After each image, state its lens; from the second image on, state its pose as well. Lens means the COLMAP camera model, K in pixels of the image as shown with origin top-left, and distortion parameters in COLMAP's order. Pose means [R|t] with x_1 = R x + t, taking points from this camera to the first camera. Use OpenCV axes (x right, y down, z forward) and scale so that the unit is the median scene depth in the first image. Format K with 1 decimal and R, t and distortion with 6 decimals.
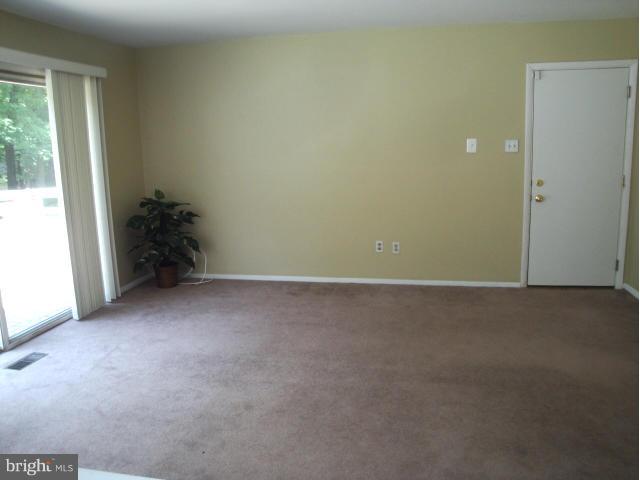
lens RADIAL K [[519.5, 0, 322.3], [0, 519.5, 237.3], [0, 0, 1]] dist [-0.146994, 0.091091]
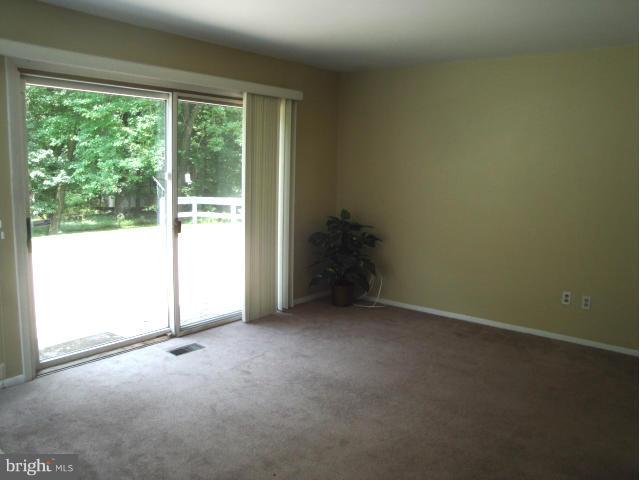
lens RADIAL K [[519.5, 0, 319.6], [0, 519.5, 238.8], [0, 0, 1]] dist [-0.146994, 0.091091]
pose [[0.883680, 0.108063, -0.455447, 0.151052], [-0.128769, 0.991567, -0.014577, -0.018543], [0.450032, 0.071529, 0.890143, 0.076929]]
